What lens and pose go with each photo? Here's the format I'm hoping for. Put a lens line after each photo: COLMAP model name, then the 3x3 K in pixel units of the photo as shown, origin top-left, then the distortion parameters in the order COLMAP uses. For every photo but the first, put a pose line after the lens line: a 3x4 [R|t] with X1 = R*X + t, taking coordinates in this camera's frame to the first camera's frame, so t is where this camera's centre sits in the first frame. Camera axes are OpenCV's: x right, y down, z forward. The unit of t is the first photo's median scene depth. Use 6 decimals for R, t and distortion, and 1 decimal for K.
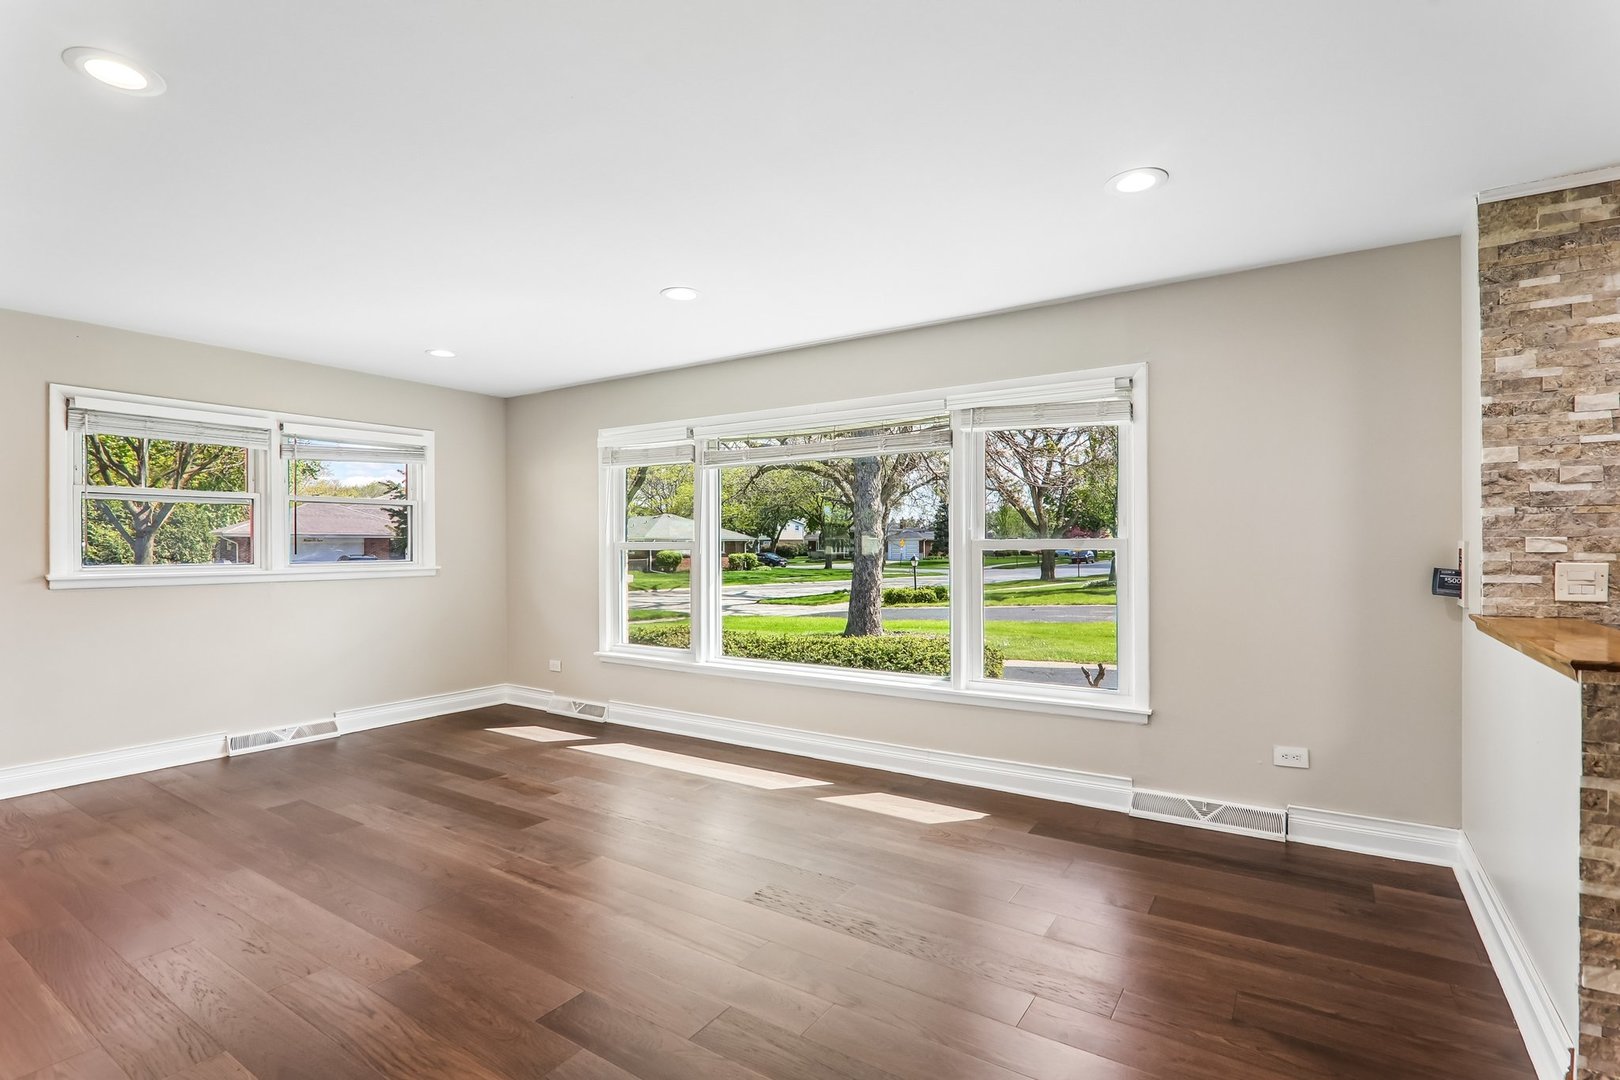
lens RADIAL K [[750.6, 0, 810.0], [0, 750.6, 541.7], [0, 0, 1]] dist [-0.019204, 0.000470]
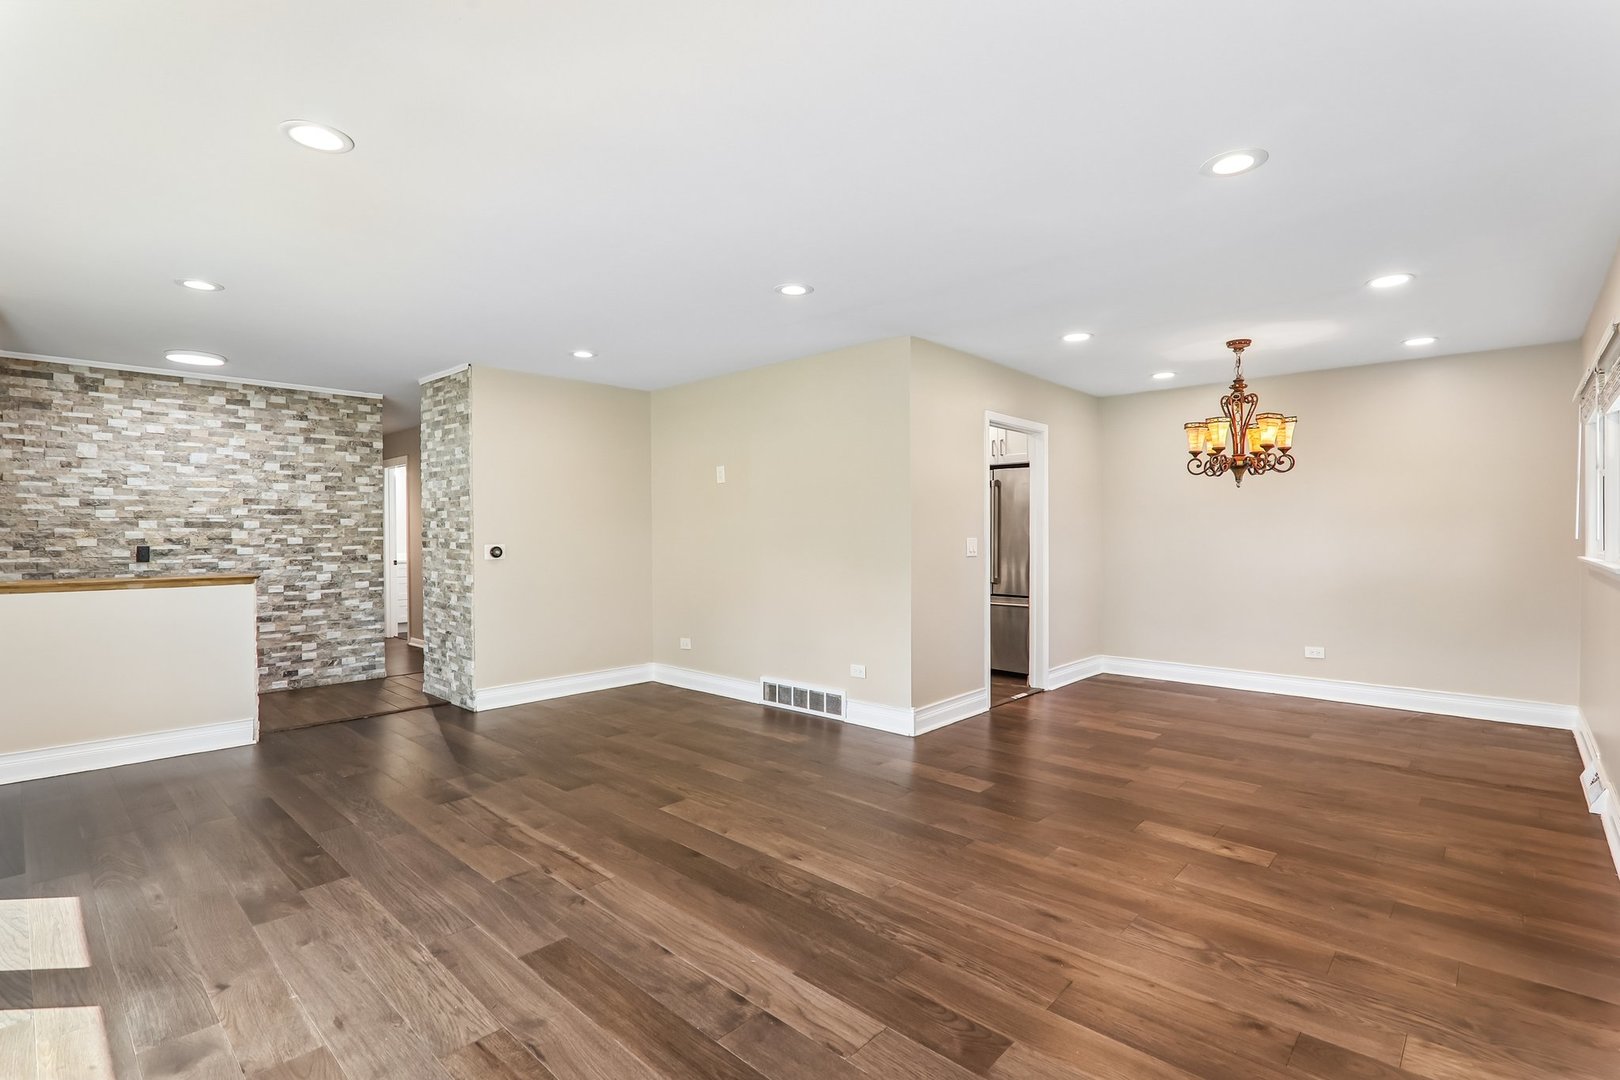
lens RADIAL K [[750.6, 0, 810.0], [0, 750.6, 540.9], [0, 0, 1]] dist [-0.019204, 0.000470]
pose [[-0.984935, 0.000254, 0.172925, -0.769698], [0.001094, 0.999988, 0.004764, 0.006297], [-0.172922, 0.004882, -0.984923, 1.729553]]
